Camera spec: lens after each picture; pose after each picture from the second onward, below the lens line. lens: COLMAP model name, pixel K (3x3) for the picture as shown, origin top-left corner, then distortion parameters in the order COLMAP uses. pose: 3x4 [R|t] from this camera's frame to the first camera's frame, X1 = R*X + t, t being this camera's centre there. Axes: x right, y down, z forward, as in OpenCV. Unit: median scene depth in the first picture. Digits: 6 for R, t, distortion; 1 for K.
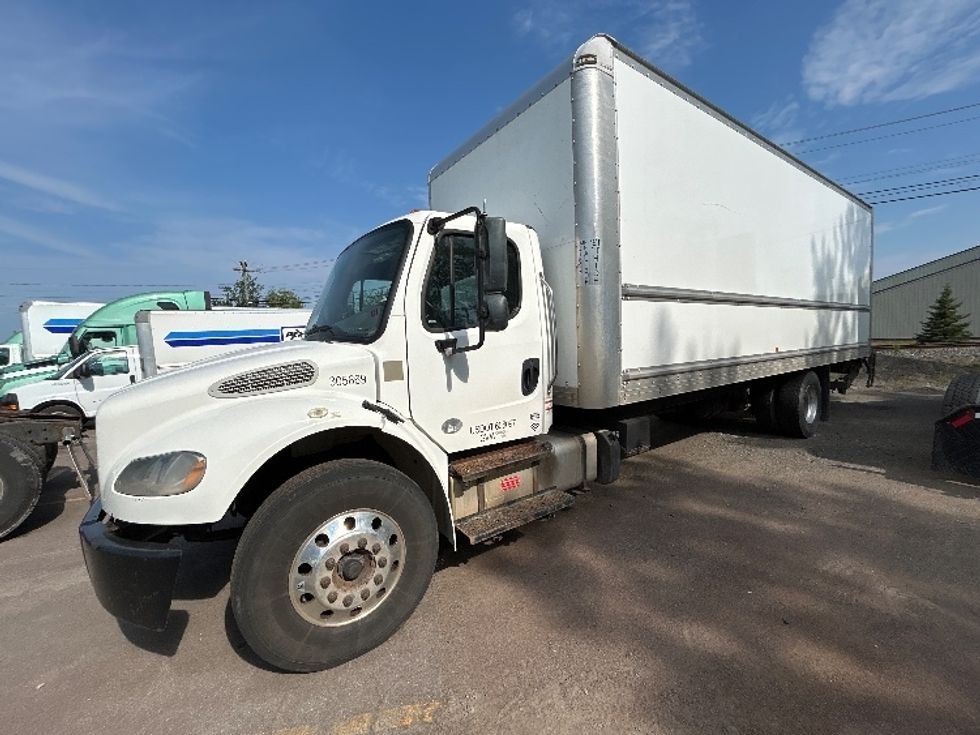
lens RADIAL K [[390.5, 0, 491.2], [0, 390.5, 363.2], [0, 0, 1]] dist [0.000474, -0.000071]
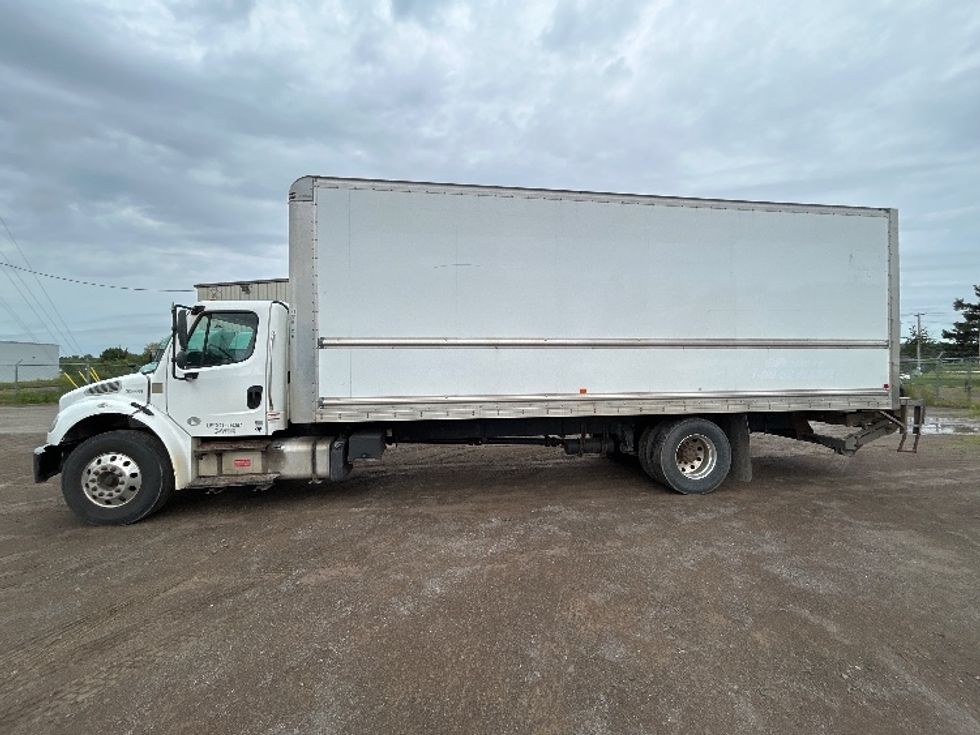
lens RADIAL K [[390.5, 0, 491.2], [0, 390.5, 363.2], [0, 0, 1]] dist [0.000474, -0.000071]
pose [[0.875020, 0.034818, -0.482833, 2.241194], [-0.052173, 0.998383, -0.022557, -0.155502], [0.481267, 0.044929, 0.875422, 0.086934]]
